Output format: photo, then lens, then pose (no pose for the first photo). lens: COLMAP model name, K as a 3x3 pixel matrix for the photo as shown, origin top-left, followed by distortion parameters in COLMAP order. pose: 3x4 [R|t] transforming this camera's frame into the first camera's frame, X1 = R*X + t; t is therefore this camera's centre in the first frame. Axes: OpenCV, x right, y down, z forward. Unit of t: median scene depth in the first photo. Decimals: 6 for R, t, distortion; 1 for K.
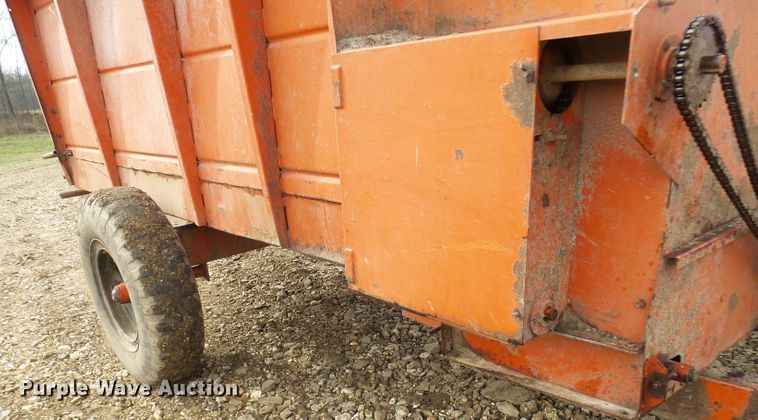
lens RADIAL K [[585.4, 0, 337.5], [0, 585.4, 319.6], [0, 0, 1]] dist [-0.009212, 0.003634]
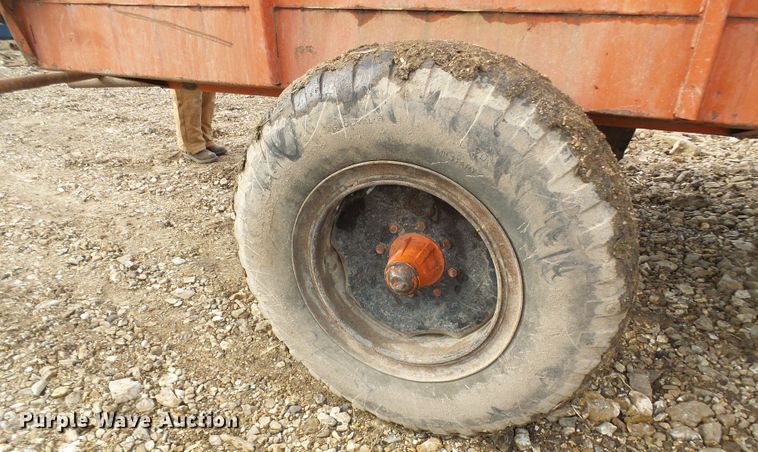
lens RADIAL K [[526.7, 0, 380.4], [0, 526.7, 289.7], [0, 0, 1]] dist [-0.007902, 0.003277]
pose [[0.880561, -0.162338, 0.445263, -0.912104], [0.111449, 0.984088, 0.138383, -0.147706], [-0.460642, -0.072231, 0.884642, 0.968436]]
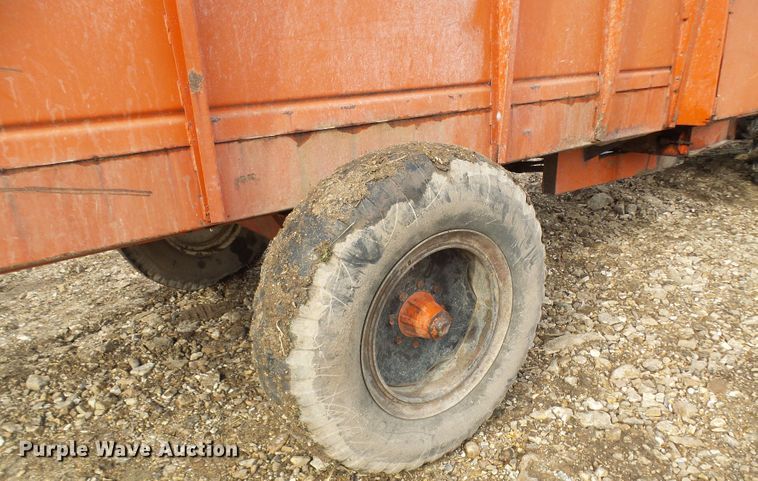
lens RADIAL K [[538.0, 0, 390.7], [0, 538.0, 292.0], [0, 0, 1]] dist [-0.003969, 0.008255]
pose [[0.028288, -0.308105, 0.950932, -1.376104], [0.433138, 0.861143, 0.266128, -0.369644], [-0.900884, 0.404357, 0.157812, 1.471243]]
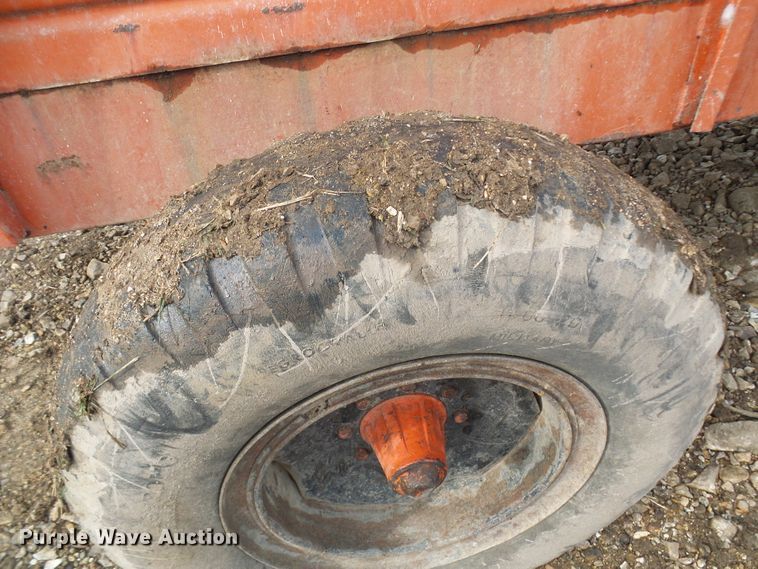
lens RADIAL K [[524.8, 0, 383.3], [0, 524.8, 287.2], [0, 0, 1]] dist [0.001356, -0.004598]
pose [[0.470029, -0.528405, 0.707008, -0.821461], [0.383409, 0.843717, 0.375684, -0.372226], [-0.795029, 0.094491, 0.599167, 1.304659]]
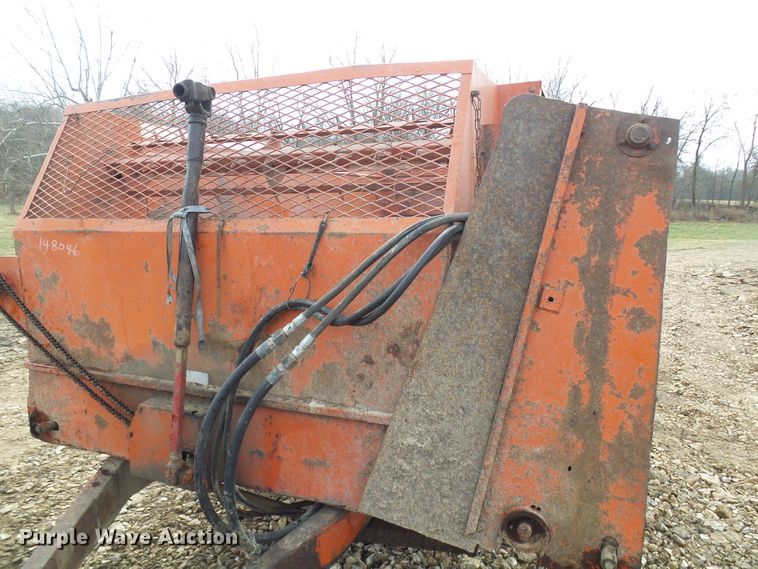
lens RADIAL K [[524.8, 0, 379.1], [0, 524.8, 287.9], [0, 0, 1]] dist [0.001356, -0.004598]
pose [[0.491339, 0.211096, -0.845000, 1.618759], [-0.351925, 0.935576, 0.029091, -0.511365], [0.796703, 0.283083, 0.533975, 0.518390]]
